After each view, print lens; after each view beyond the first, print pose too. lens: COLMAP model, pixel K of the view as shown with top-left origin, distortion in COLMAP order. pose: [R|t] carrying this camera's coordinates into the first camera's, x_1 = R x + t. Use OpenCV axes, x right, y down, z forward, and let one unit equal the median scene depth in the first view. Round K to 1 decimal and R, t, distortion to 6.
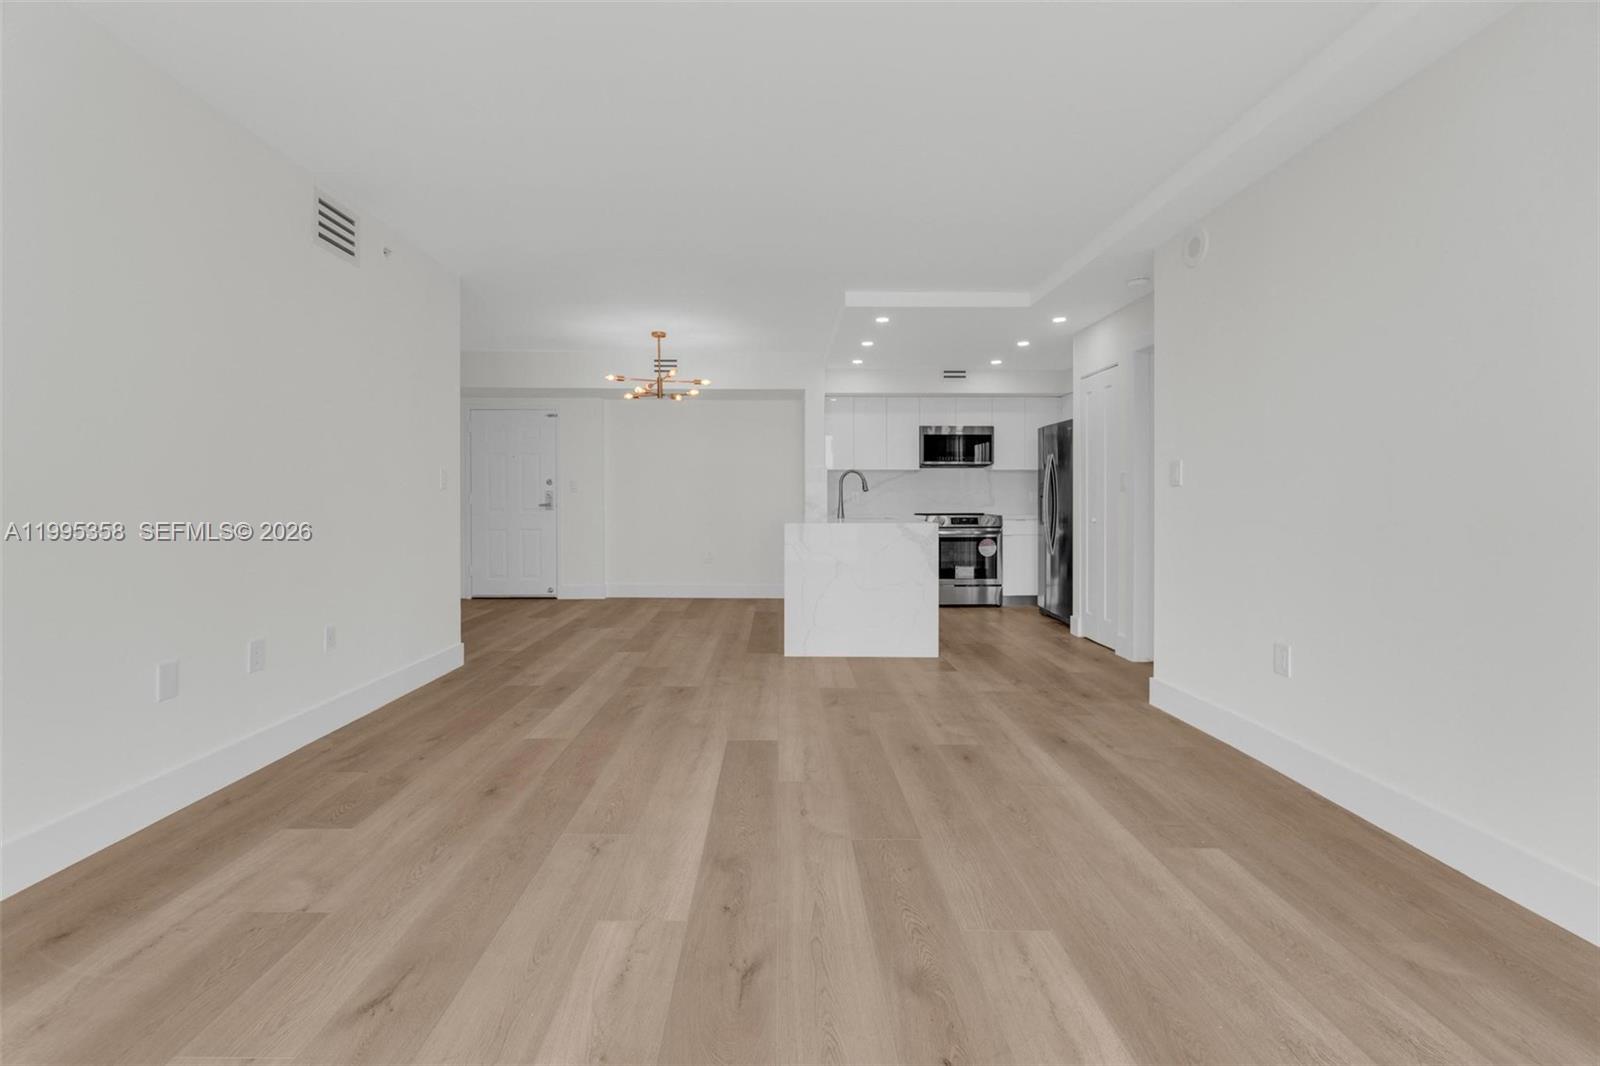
lens RADIAL K [[706.7, 0, 798.9], [0, 706.7, 525.5], [0, 0, 1]] dist [0.000796, 0.002955]
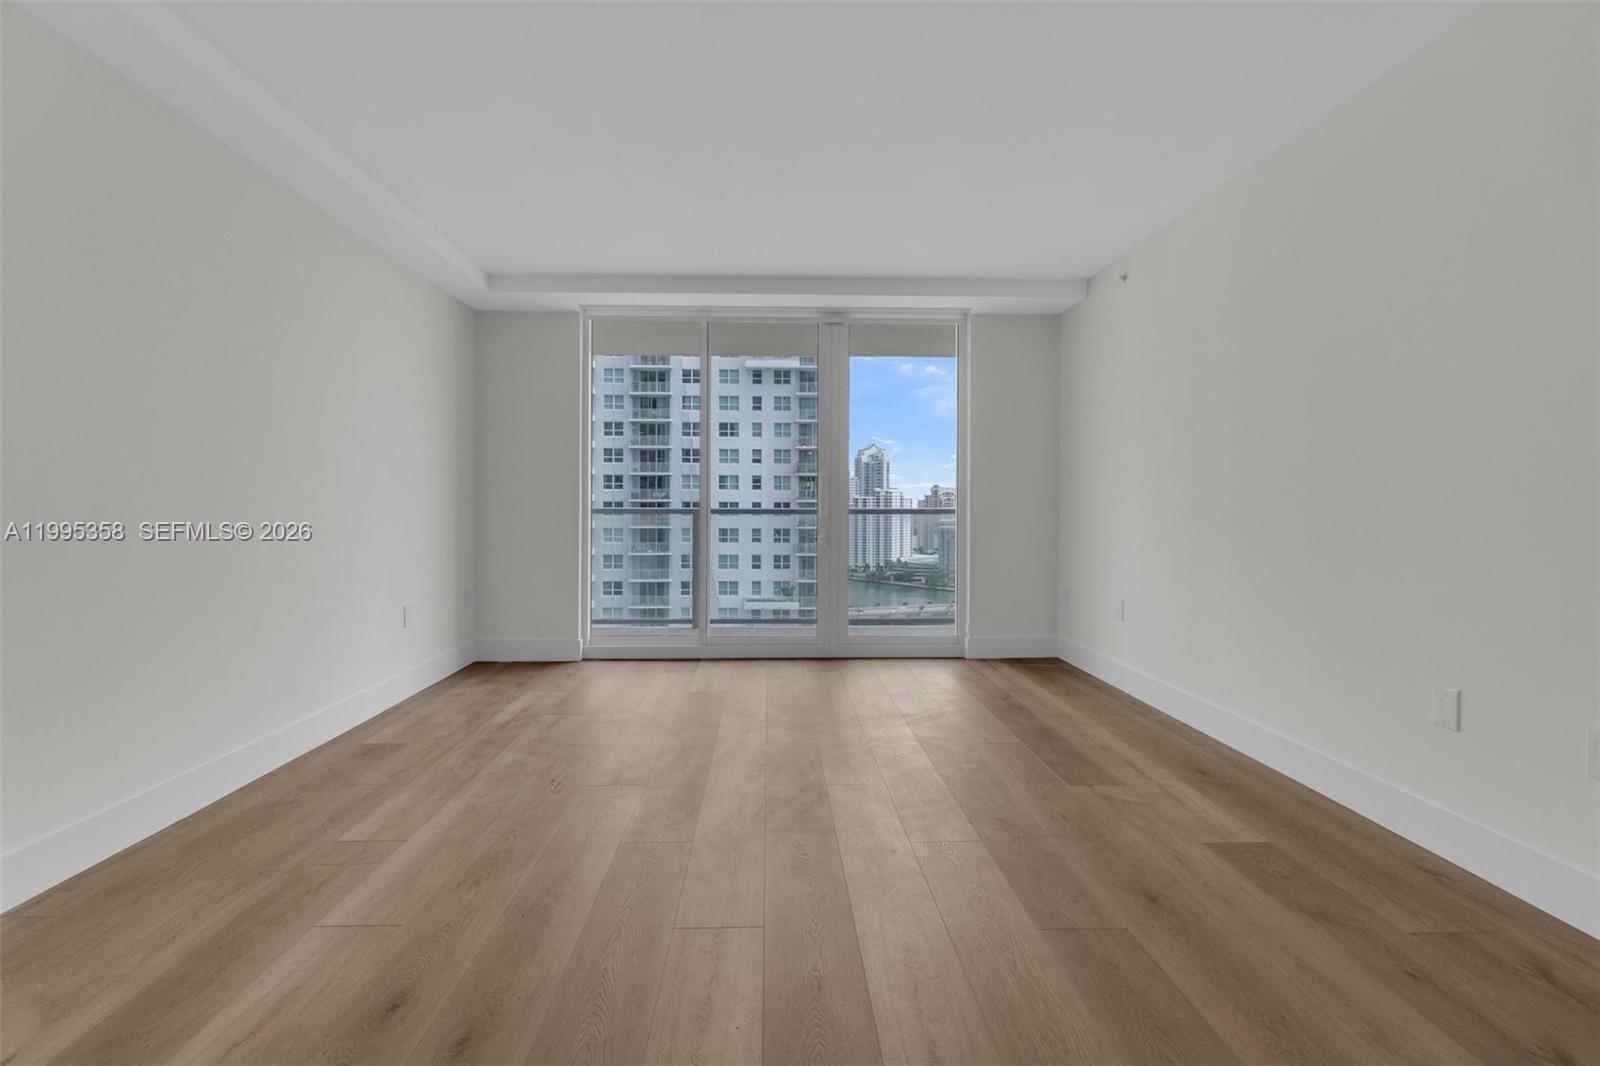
lens RADIAL K [[706.7, 0, 791.8], [0, 706.7, 497.8], [0, 0, 1]] dist [0.000796, 0.002955]
pose [[-0.999970, -0.005229, -0.005752, -0.057791], [-0.005355, 0.999740, 0.022158, -0.065703], [0.005635, 0.022188, -0.999738, 1.955634]]
